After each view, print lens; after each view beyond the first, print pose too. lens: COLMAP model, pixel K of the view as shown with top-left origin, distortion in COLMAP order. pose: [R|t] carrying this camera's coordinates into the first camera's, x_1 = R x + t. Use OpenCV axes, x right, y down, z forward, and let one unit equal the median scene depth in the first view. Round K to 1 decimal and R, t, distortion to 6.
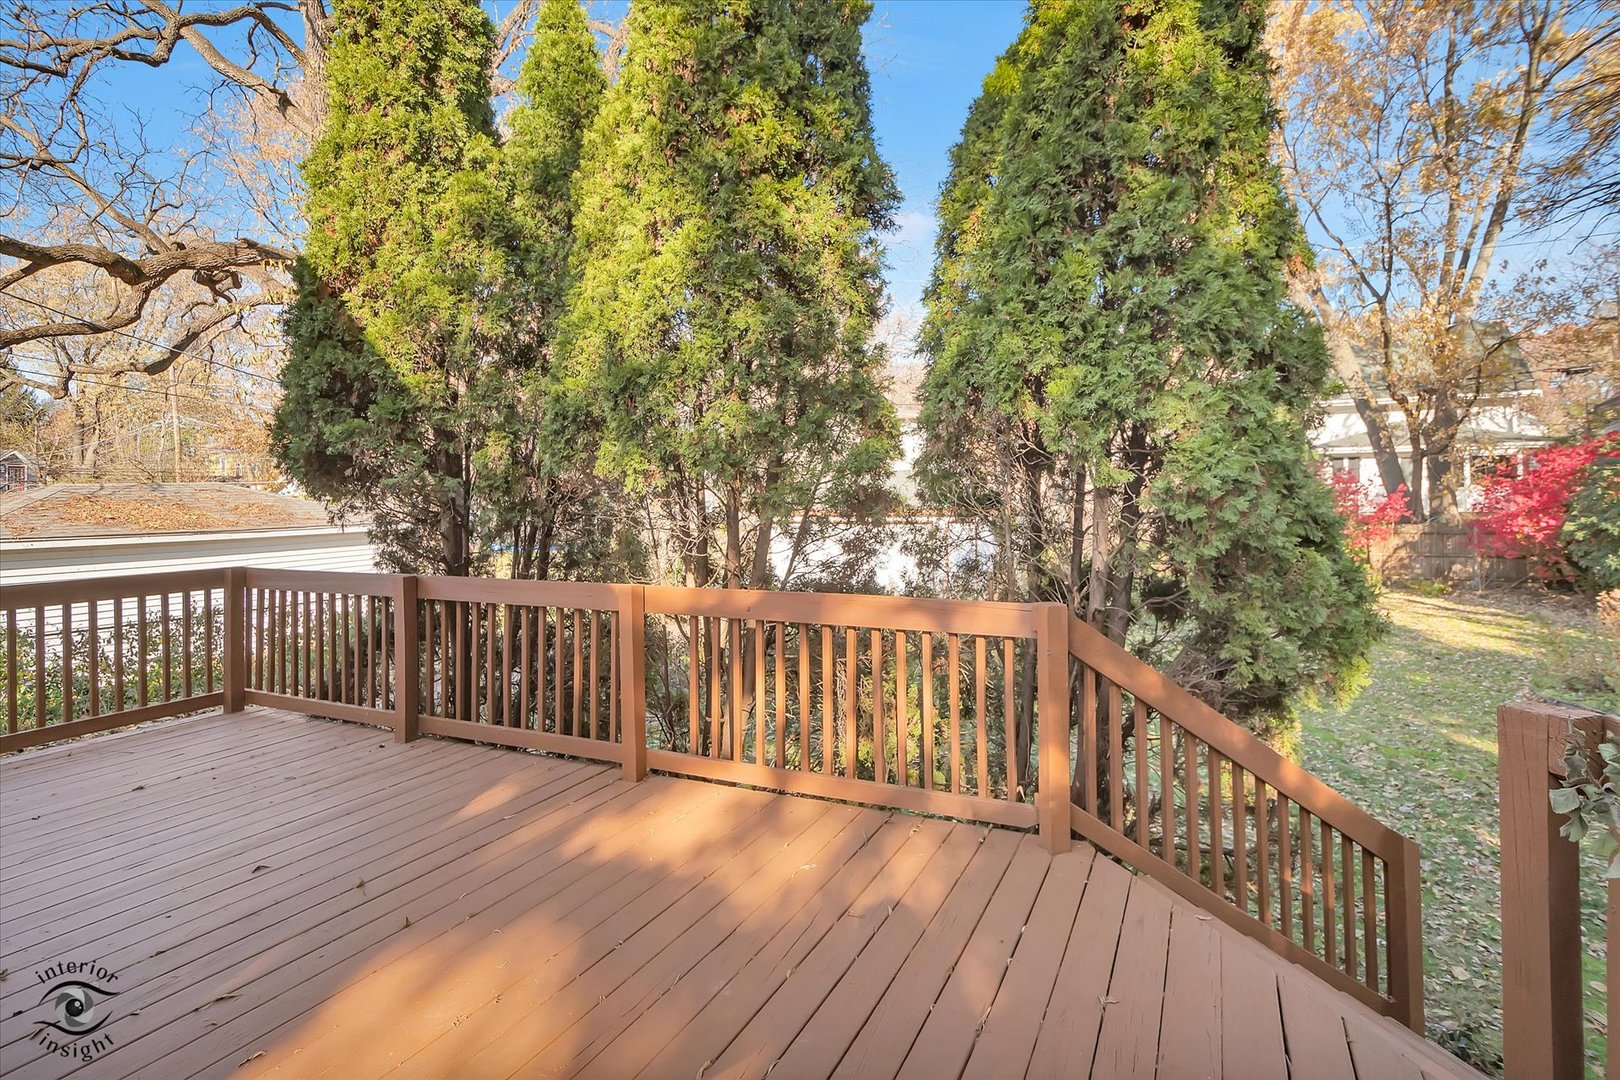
lens RADIAL K [[885.1, 0, 775.9], [0, 885.1, 487.8], [0, 0, 1]] dist [0.007238, -0.002000]
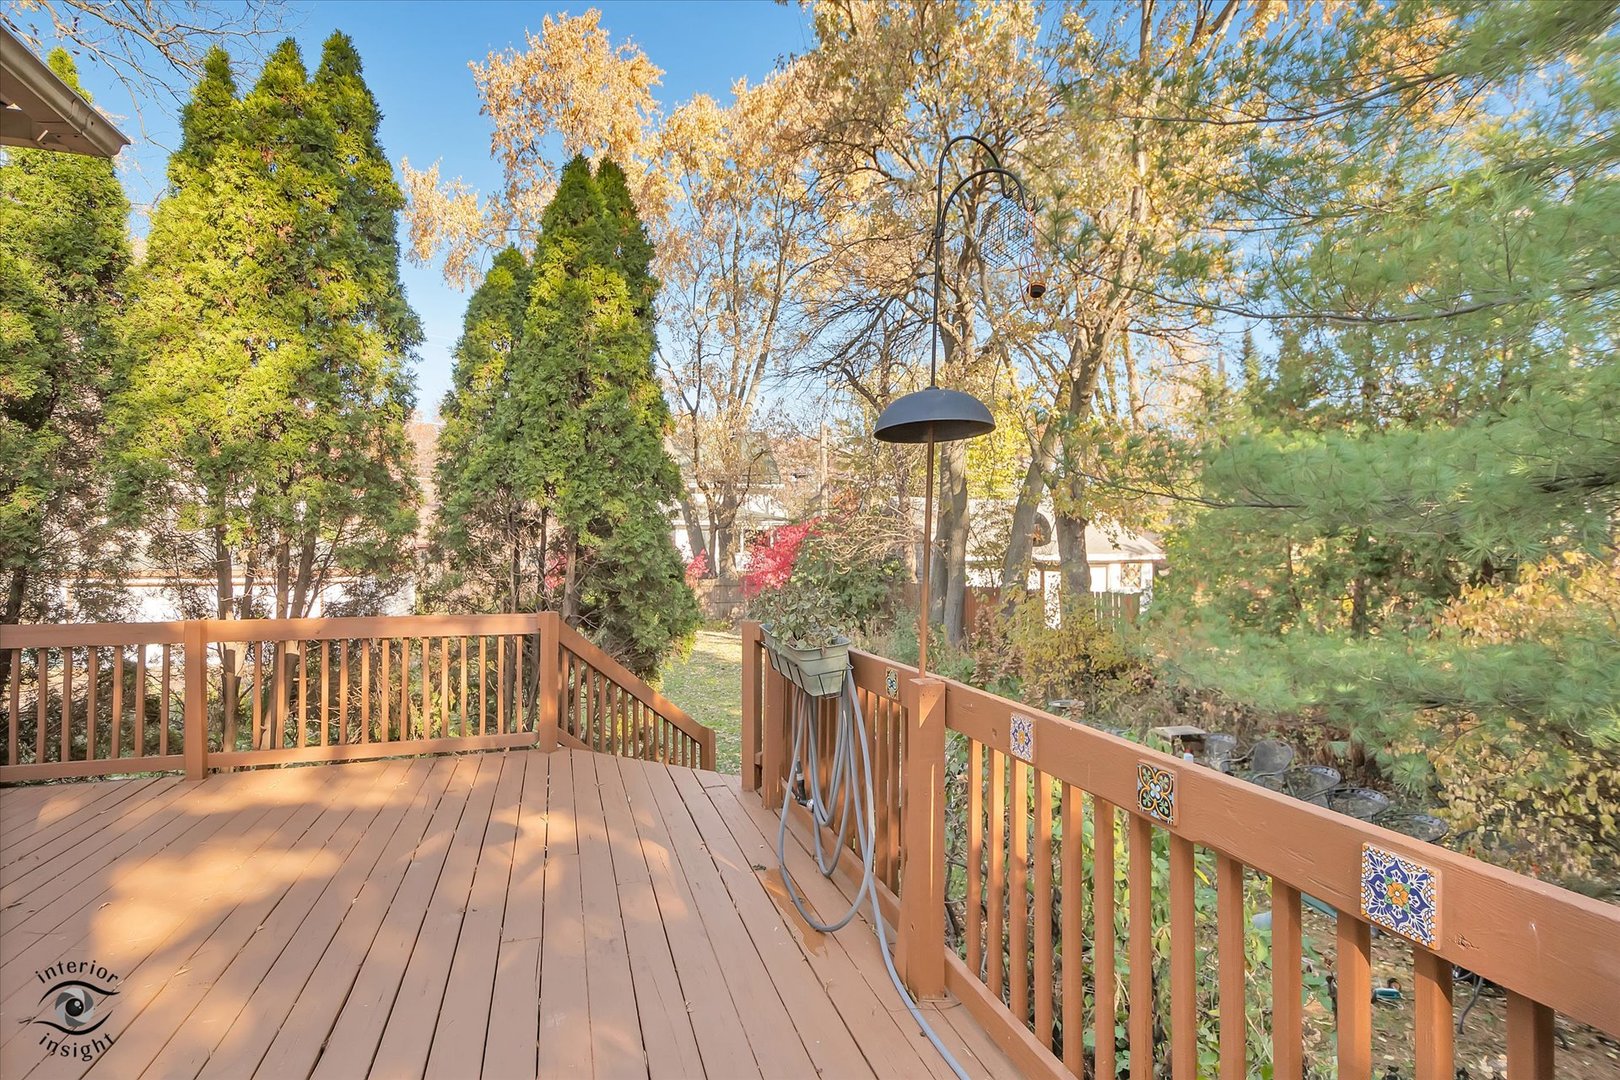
lens RADIAL K [[851.5, 0, 810.8], [0, 851.5, 518.7], [0, 0, 1]] dist [0.004854, -0.000189]
pose [[0.737282, 0.038138, 0.674508, -0.060664], [-0.013257, 0.999030, -0.041997, 0.001401], [-0.675455, 0.022022, 0.737072, -0.080379]]
